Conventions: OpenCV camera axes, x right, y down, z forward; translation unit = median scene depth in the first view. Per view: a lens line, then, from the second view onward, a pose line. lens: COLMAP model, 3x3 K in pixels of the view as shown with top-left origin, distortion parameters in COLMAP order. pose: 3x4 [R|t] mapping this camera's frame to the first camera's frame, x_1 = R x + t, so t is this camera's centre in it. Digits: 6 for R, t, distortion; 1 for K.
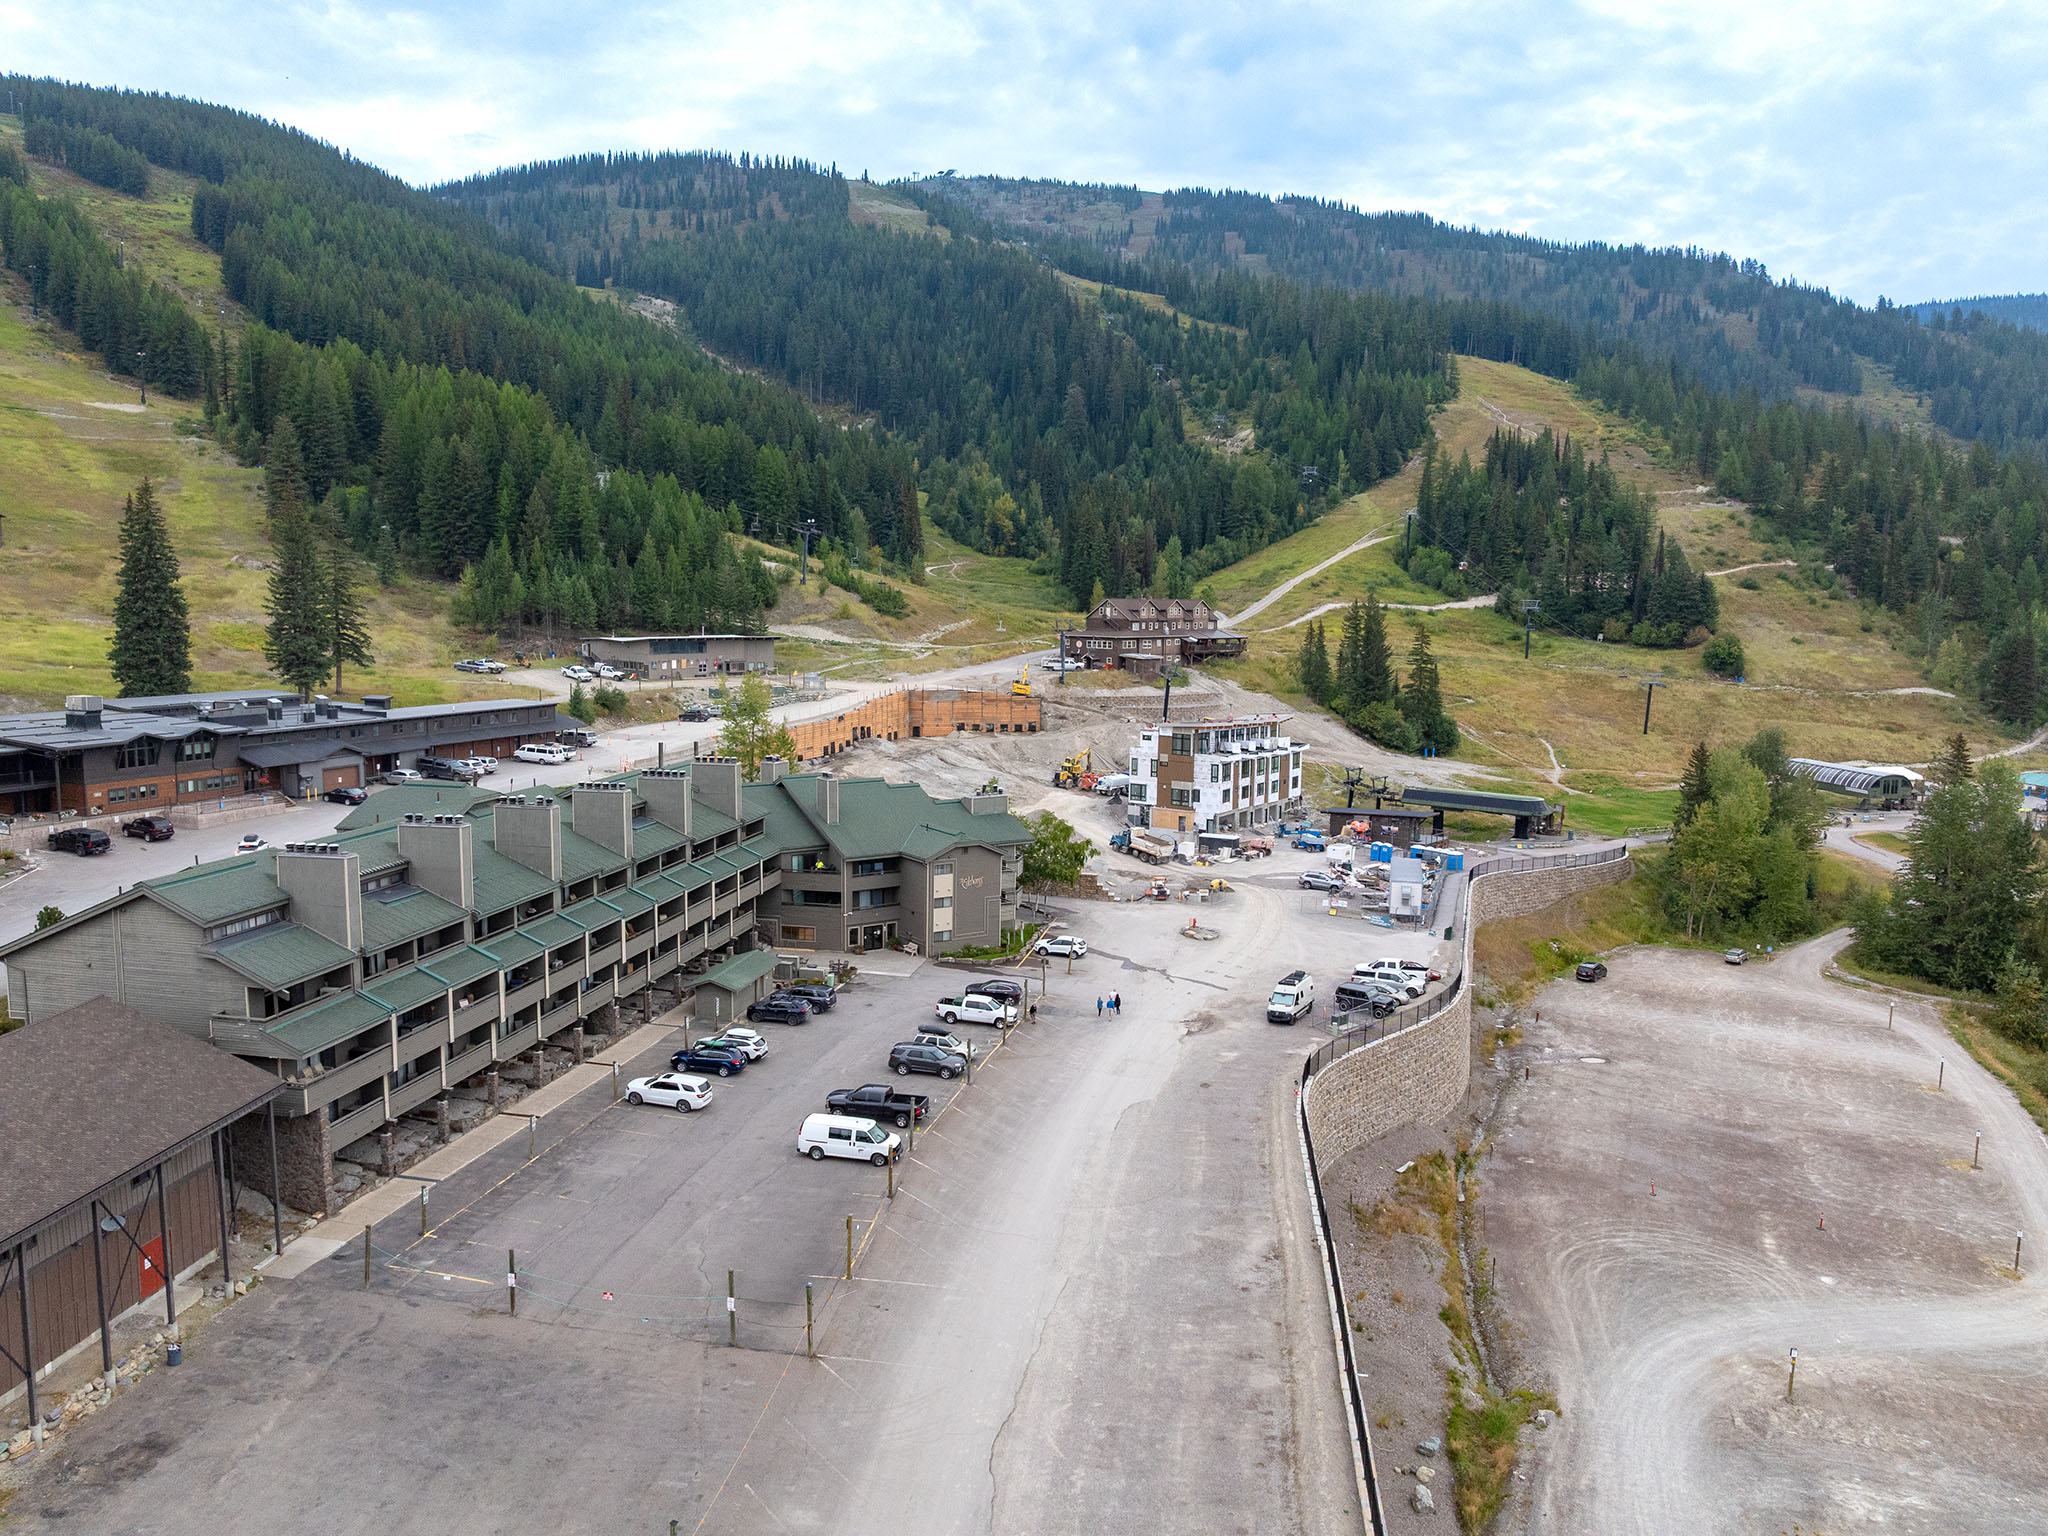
lens RADIAL K [[1441.7, 0, 1022.9], [0, 1441.7, 770.0], [0, 0, 1]] dist [-0.048564, 0.016275]
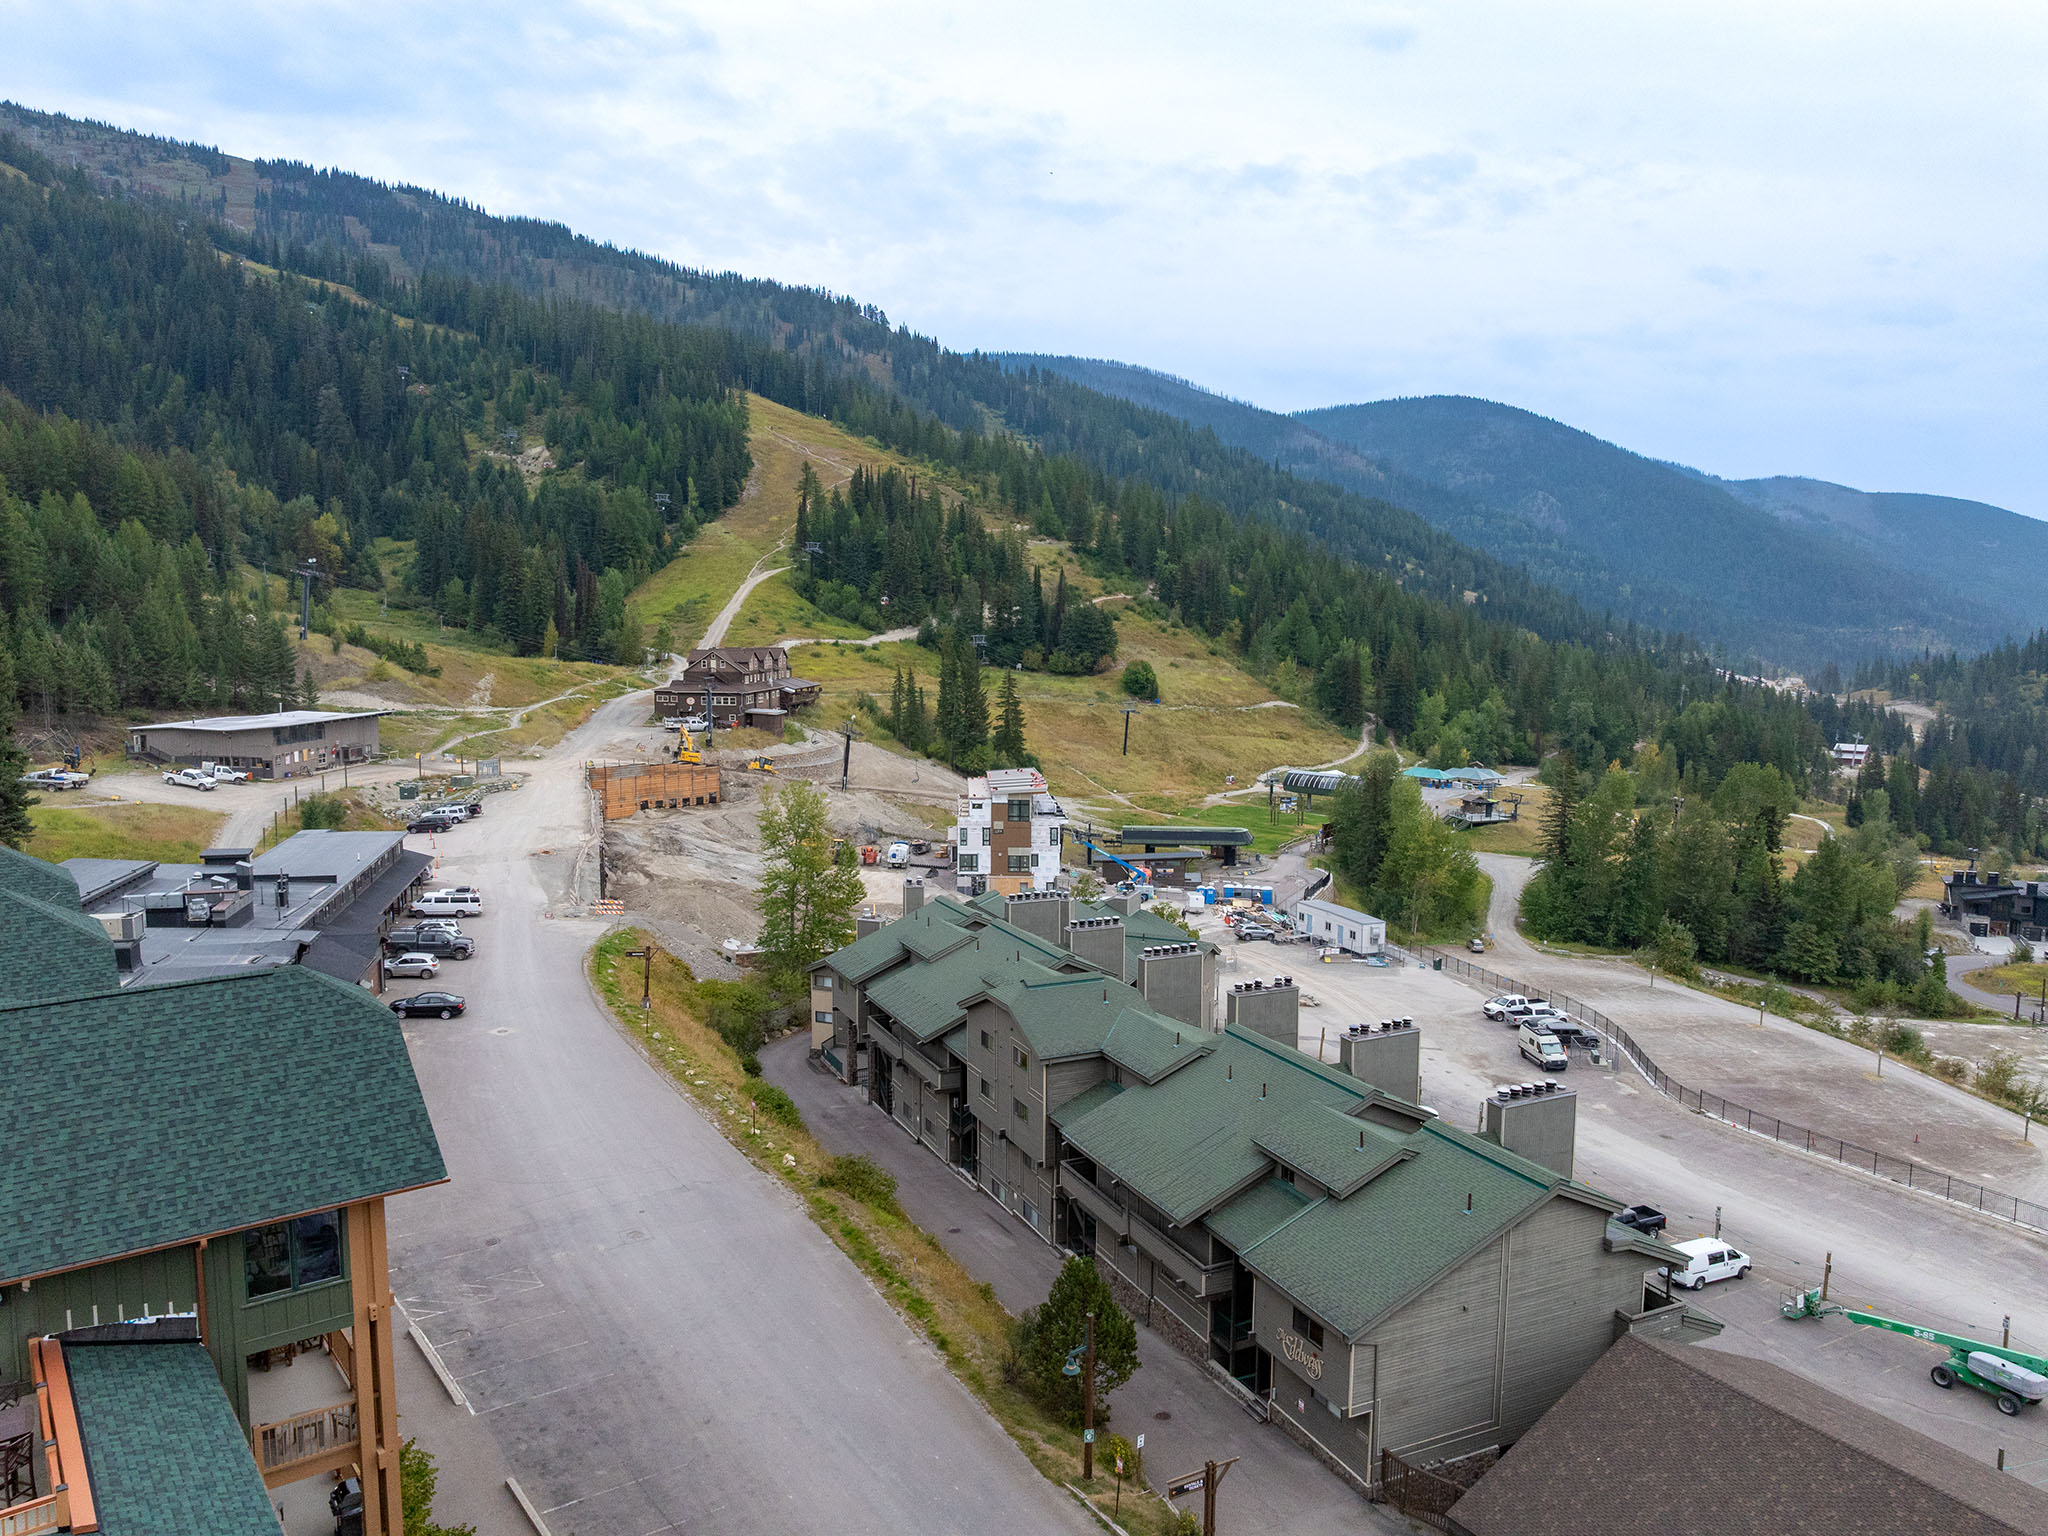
lens RADIAL K [[1441.7, 0, 1027.4], [0, 1441.7, 767.2], [0, 0, 1]] dist [-0.048564, 0.016275]
pose [[0.811535, -0.069981, 0.580098, -0.292448], [0.074416, 0.997096, 0.016181, -0.040370], [-0.579545, 0.030037, 0.814386, 0.119377]]
